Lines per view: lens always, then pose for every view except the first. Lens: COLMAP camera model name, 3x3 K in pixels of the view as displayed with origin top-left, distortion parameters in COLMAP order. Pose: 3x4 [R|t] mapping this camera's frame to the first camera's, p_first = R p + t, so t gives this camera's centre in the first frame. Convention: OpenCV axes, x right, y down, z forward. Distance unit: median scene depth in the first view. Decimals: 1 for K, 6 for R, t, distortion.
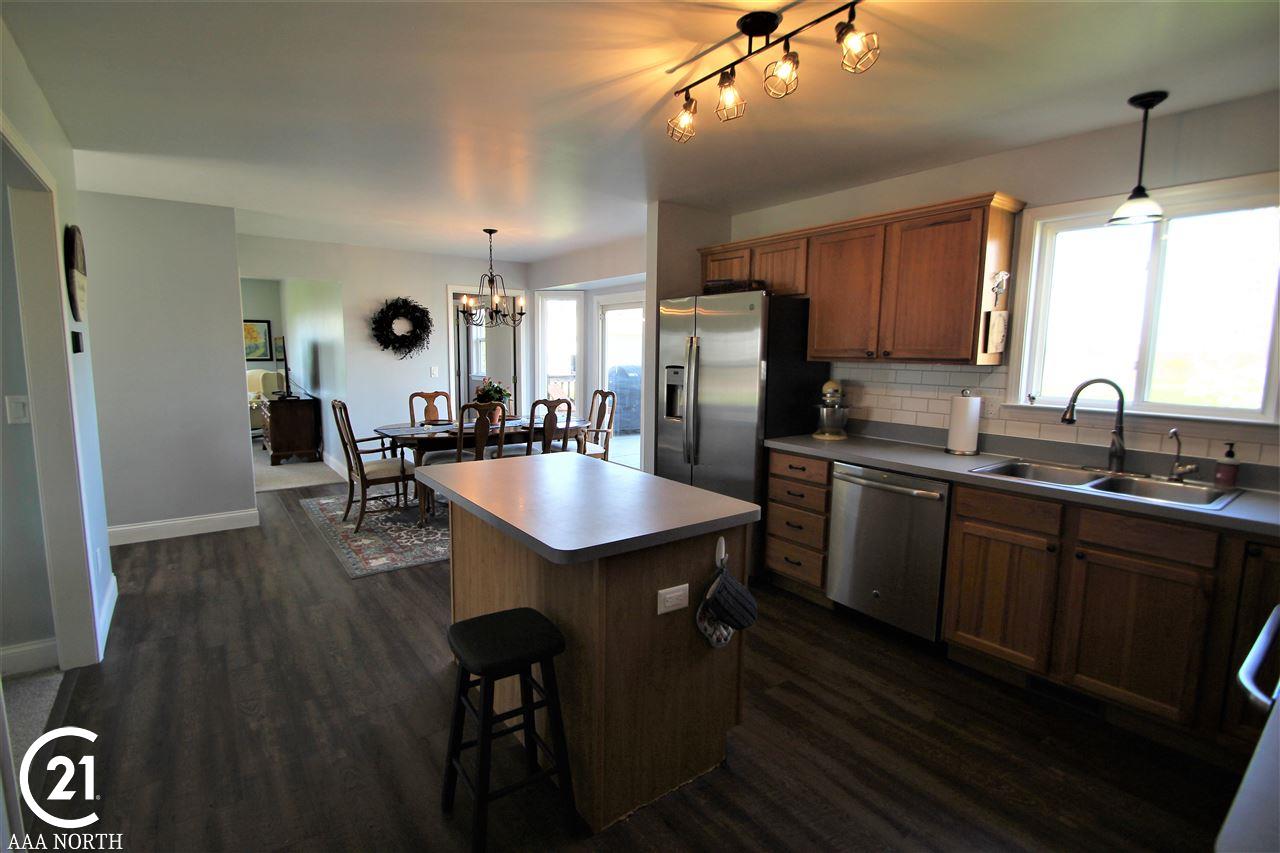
lens RADIAL K [[600.3, 0, 634.8], [0, 600.3, 423.7], [0, 0, 1]] dist [0.000886, -0.000444]
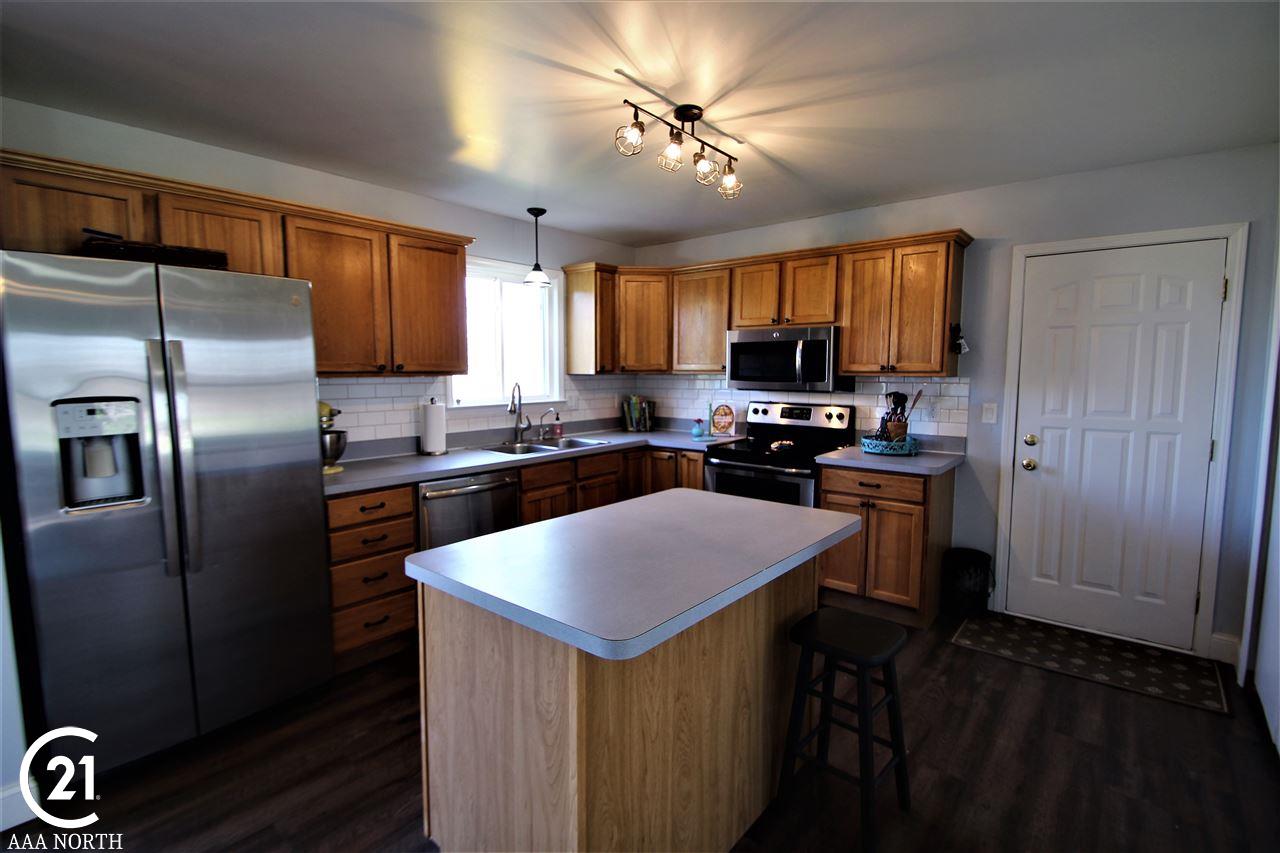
lens RADIAL K [[600.3, 0, 630.8], [0, 600.3, 427.4], [0, 0, 1]] dist [0.000886, -0.000444]
pose [[-0.230883, -0.107716, 0.967001, -0.642338], [0.116418, 0.983655, 0.137368, -0.114238], [-0.965992, 0.144292, -0.214569, 0.884265]]
